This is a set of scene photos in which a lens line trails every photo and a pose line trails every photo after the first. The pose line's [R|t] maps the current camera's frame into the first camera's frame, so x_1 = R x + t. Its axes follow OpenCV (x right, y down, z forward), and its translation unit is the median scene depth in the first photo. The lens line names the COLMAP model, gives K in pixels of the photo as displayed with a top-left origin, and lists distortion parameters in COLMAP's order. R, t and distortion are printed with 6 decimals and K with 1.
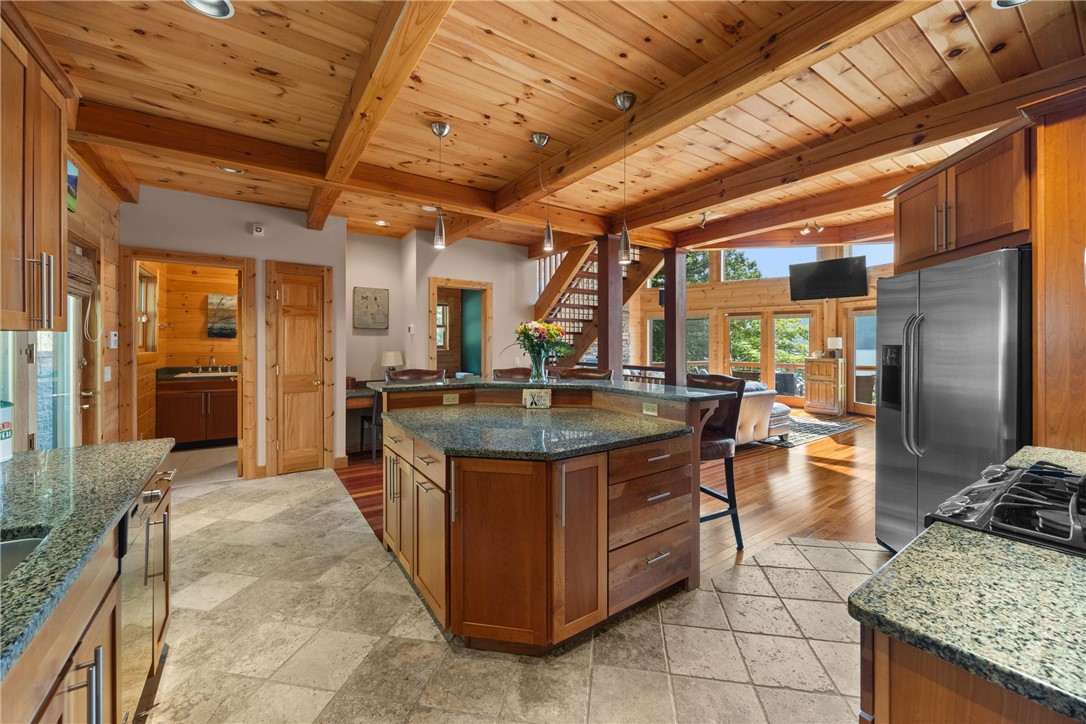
lens RADIAL K [[419.2, 0, 541.7], [0, 419.2, 338.6], [0, 0, 1]] dist [0.001093, 0.000354]
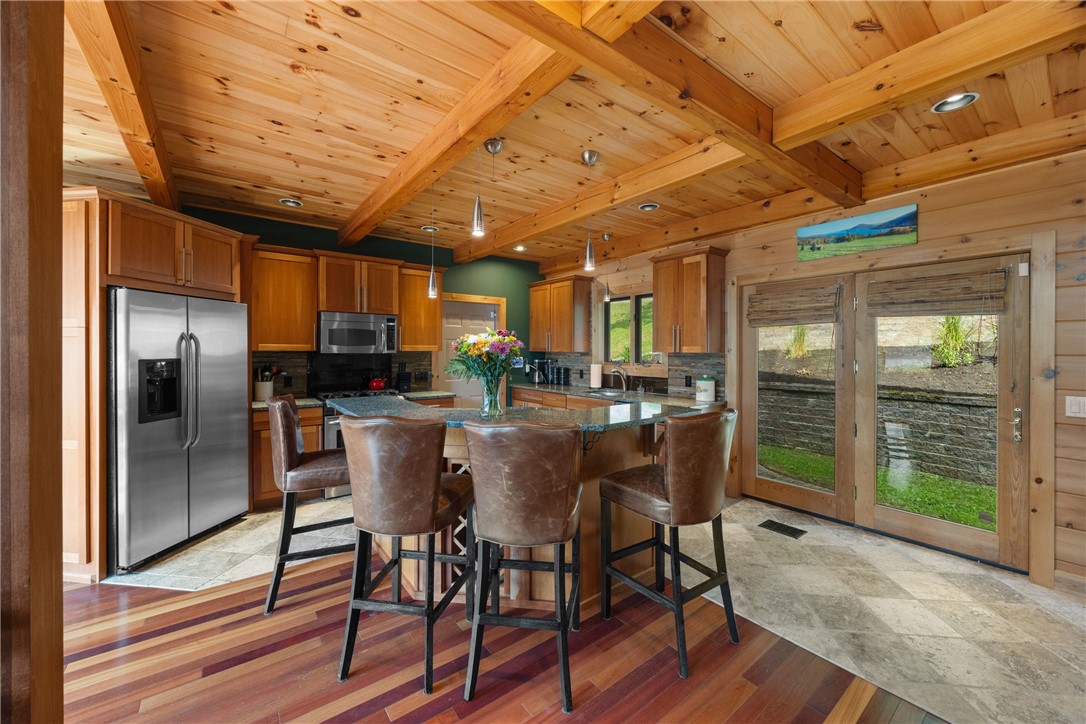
lens RADIAL K [[419.2, 0, 544.5], [0, 419.2, 356.6], [0, 0, 1]] dist [0.001093, 0.000354]
pose [[-0.998565, -0.005971, -0.053212, -0.053441], [-0.006179, 0.999974, 0.003743, 0.001288], [0.053188, 0.004066, -0.998576, 1.466003]]
